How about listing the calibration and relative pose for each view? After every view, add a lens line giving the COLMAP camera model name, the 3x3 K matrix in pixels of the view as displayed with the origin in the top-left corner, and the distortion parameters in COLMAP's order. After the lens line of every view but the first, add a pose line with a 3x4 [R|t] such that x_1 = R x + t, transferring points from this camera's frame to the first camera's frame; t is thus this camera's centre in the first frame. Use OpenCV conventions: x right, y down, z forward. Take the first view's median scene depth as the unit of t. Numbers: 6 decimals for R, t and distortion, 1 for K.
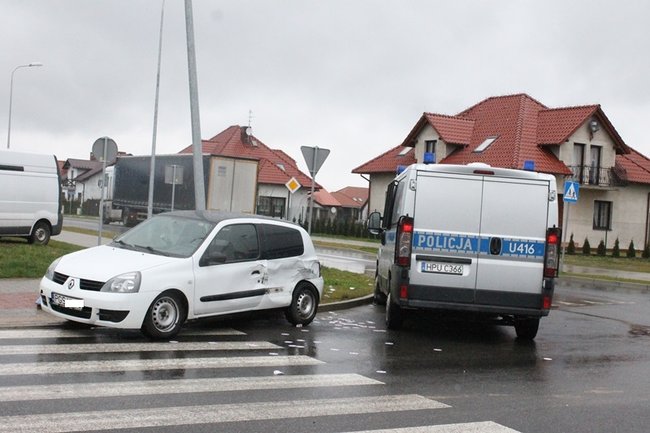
lens RADIAL K [[910.4, 0, 325.0], [0, 910.4, 216.5], [0, 0, 1]] dist [-0.012853, -0.004817]
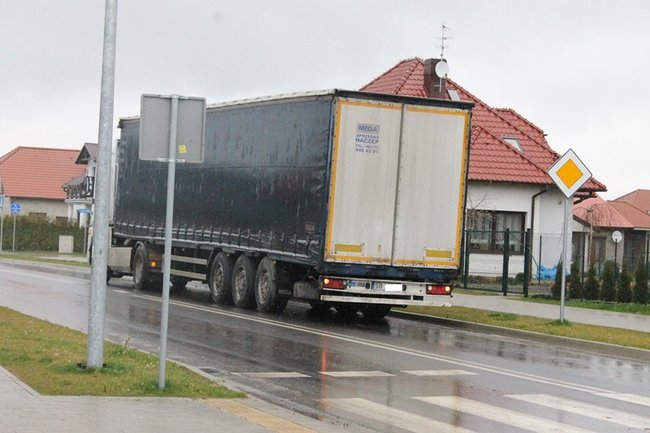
lens RADIAL K [[1663.7, 0, 325.0], [0, 1663.7, 216.5], [0, 0, 1]] dist [0.006154, 0.019700]
pose [[0.987927, -0.017975, -0.153875, -0.014233], [0.014929, 0.999670, -0.020927, -0.002701], [0.154201, 0.018377, 0.987869, 0.168030]]
